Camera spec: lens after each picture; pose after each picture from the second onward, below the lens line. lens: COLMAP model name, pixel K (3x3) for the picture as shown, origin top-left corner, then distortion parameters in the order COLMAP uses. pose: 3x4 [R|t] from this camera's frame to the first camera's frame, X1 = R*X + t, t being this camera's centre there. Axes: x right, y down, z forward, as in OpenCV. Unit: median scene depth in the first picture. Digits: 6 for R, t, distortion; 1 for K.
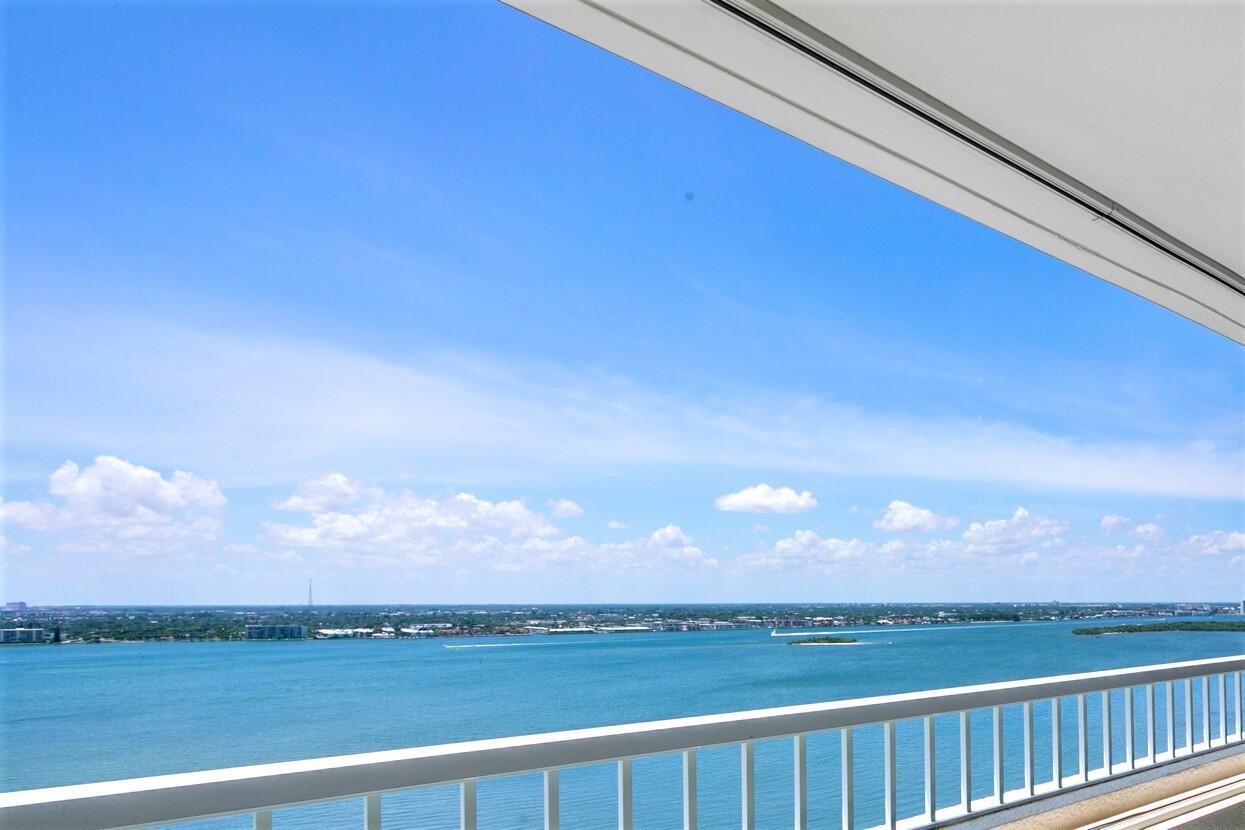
lens RADIAL K [[792.4, 0, 622.5], [0, 792.4, 415.0], [0, 0, 1]] dist [0.000330, 0.000289]
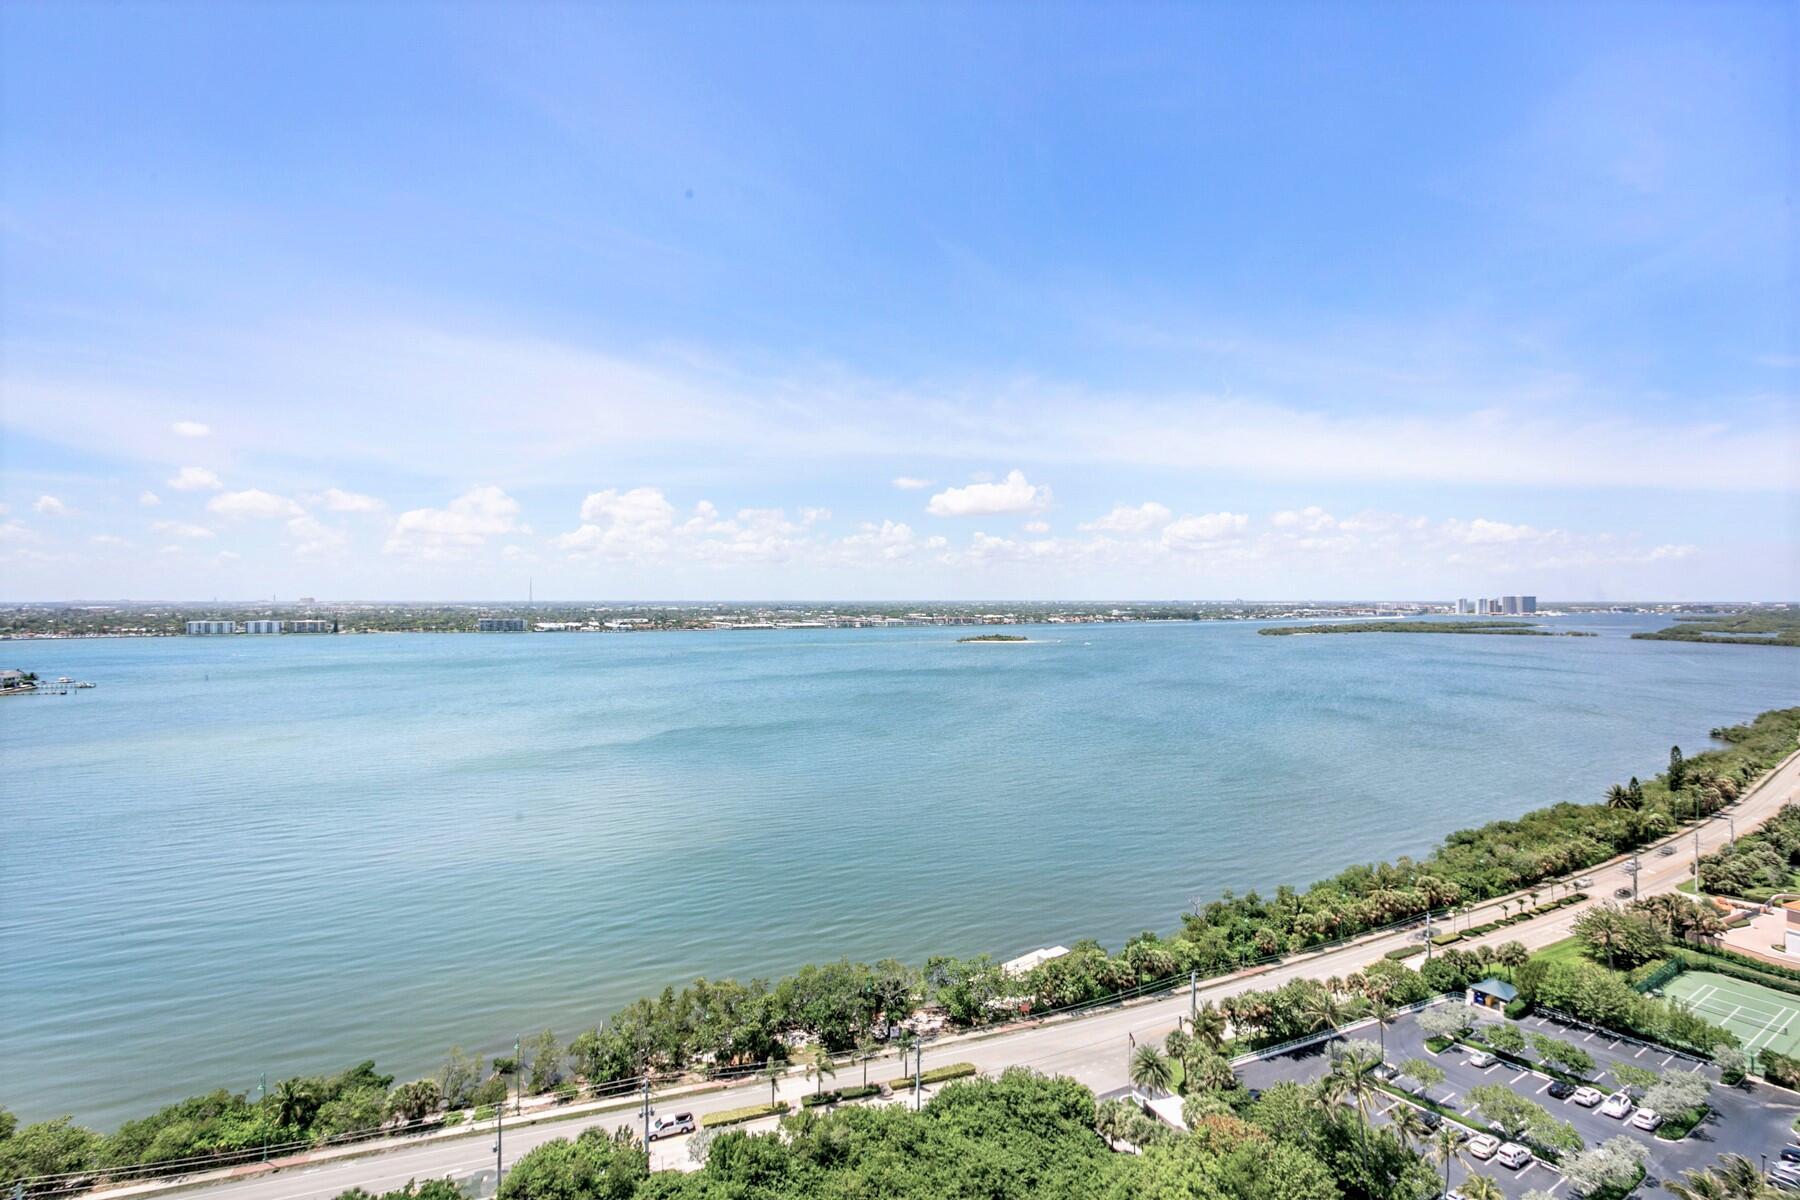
lens RADIAL K [[911.0, 0, 900.0], [0, 911.0, 600.0], [0, 0, 1]] dist [-0.001393, -0.000142]
pose [[0.978534, 0.002141, -0.206073, 0.366687], [0.046585, 0.971765, 0.231305, -0.025607], [0.200750, -0.235940, 0.950806, -0.078439]]
